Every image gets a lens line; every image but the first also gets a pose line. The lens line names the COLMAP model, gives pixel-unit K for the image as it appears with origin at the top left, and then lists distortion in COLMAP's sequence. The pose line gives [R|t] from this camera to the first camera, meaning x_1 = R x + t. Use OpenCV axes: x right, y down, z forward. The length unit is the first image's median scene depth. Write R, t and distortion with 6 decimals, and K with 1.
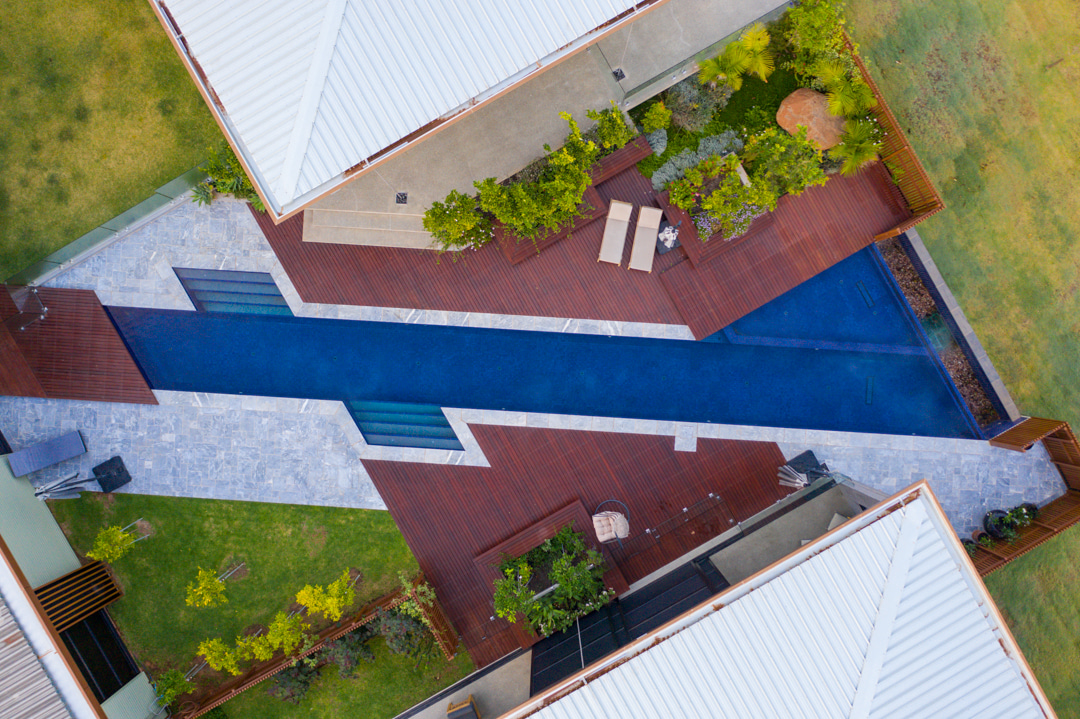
lens RADIAL K [[847.1, 0, 542.1], [0, 847.1, 355.7], [0, 0, 1]] dist [-0.019461, -0.000967]
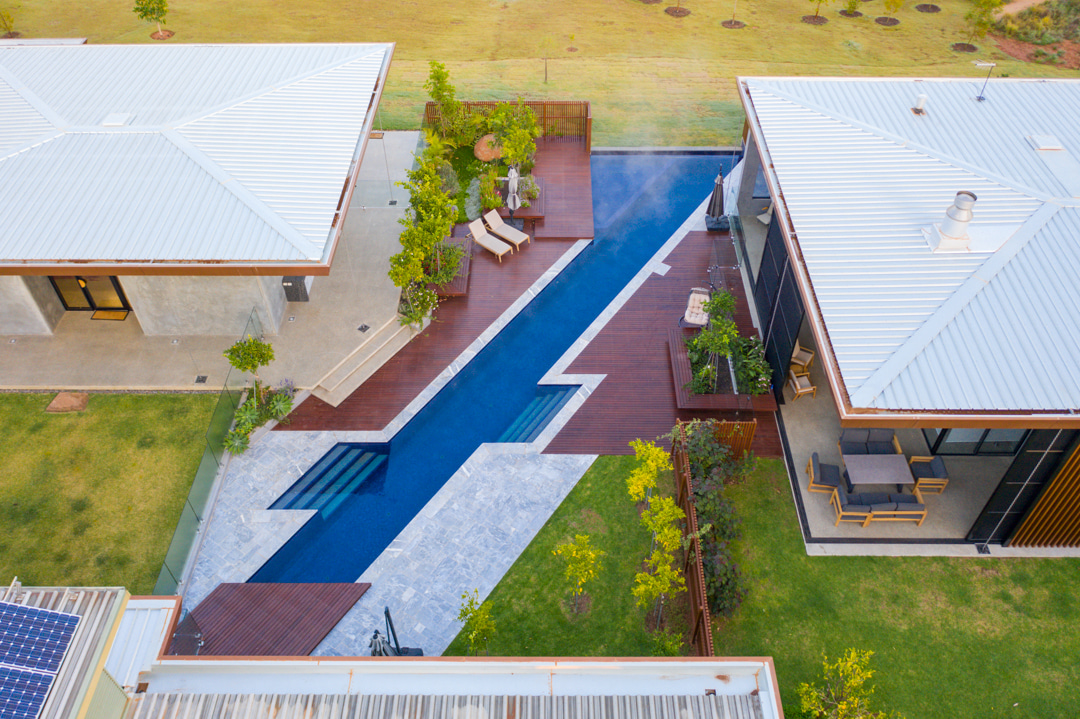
lens RADIAL K [[850.1, 0, 541.7], [0, 850.1, 357.1], [0, 0, 1]] dist [-0.016639, 0.000481]
pose [[0.504724, -0.612574, 0.608282, -0.757607], [0.863198, 0.348318, -0.365464, 0.451894], [0.011998, 0.709526, 0.704577, 0.210218]]
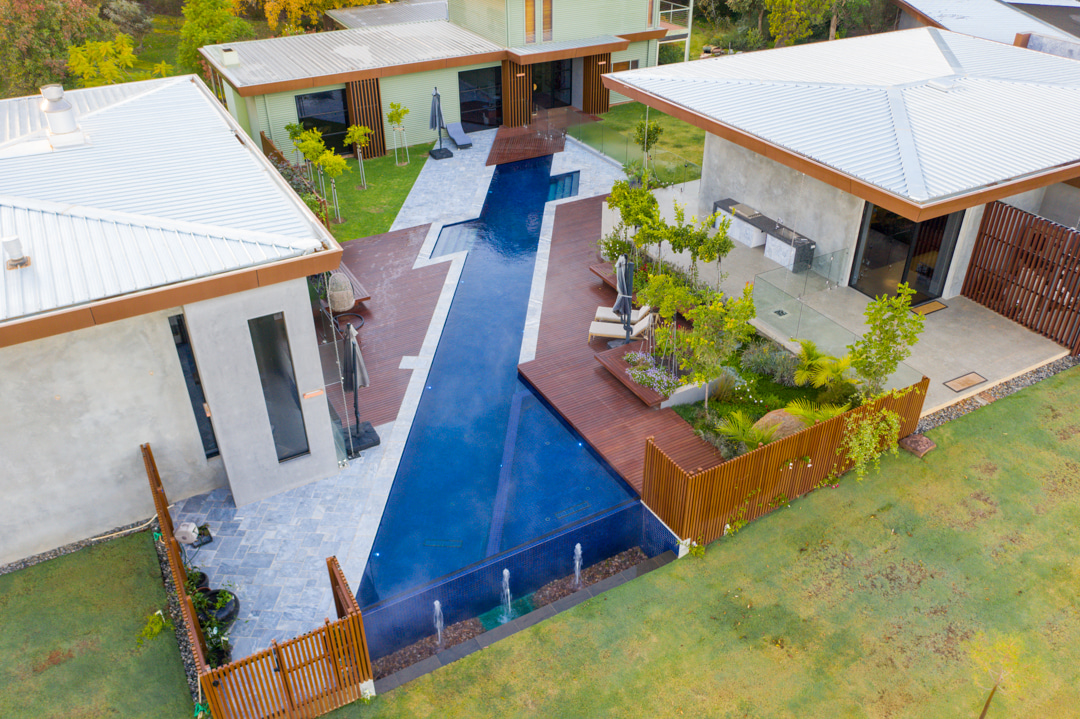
lens RADIAL K [[852.5, 0, 541.4], [0, 852.5, 356.5], [0, 0, 1]] dist [-0.022456, 0.001582]
pose [[-0.008122, 0.539785, -0.841764, 0.962910], [-0.999954, -0.008669, 0.004090, -0.047623], [-0.005089, 0.841758, 0.539831, 0.482049]]
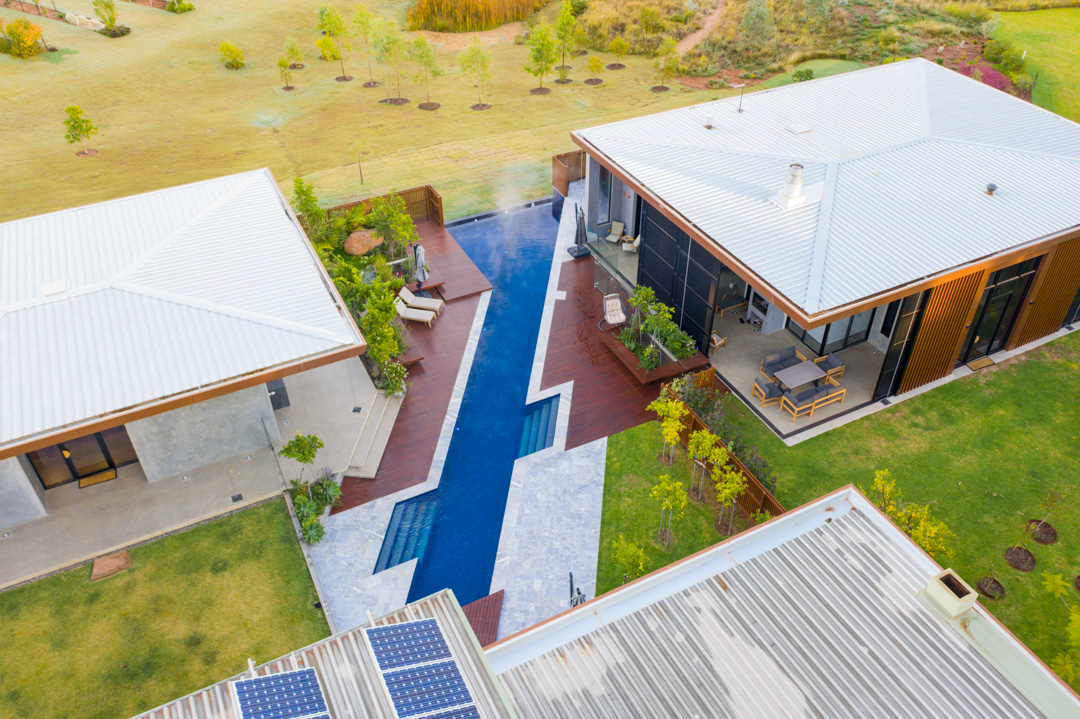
lens RADIAL K [[854.9, 0, 541.5], [0, 854.9, 357.0], [0, 0, 1]] dist [-0.017527, 0.001424]
pose [[0.052922, -0.622681, 0.780684, -1.074479], [0.998503, 0.022204, -0.049978, 0.147268], [0.013785, 0.782161, 0.622924, 0.147353]]
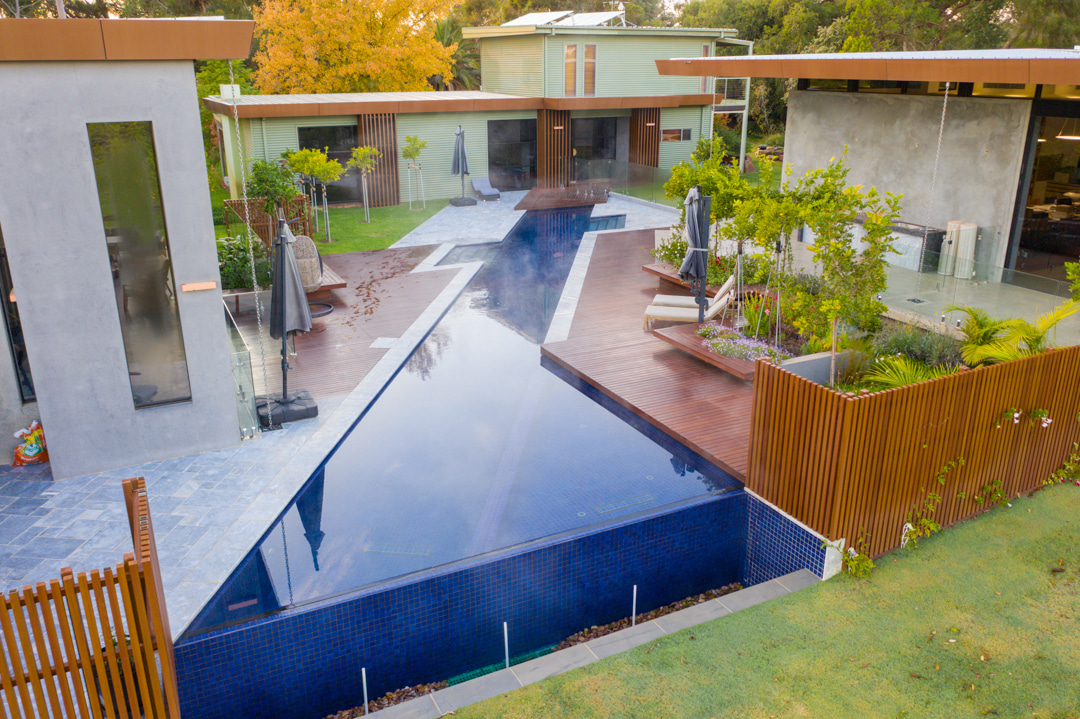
lens RADIAL K [[850.1, 0, 541.7], [0, 850.1, 357.1], [0, 0, 1]] dist [-0.016639, 0.000481]
pose [[-0.056337, 0.329112, -0.942609, 0.785187], [-0.998386, -0.025320, 0.050830, -0.051003], [-0.007138, 0.943951, 0.330007, 0.792962]]
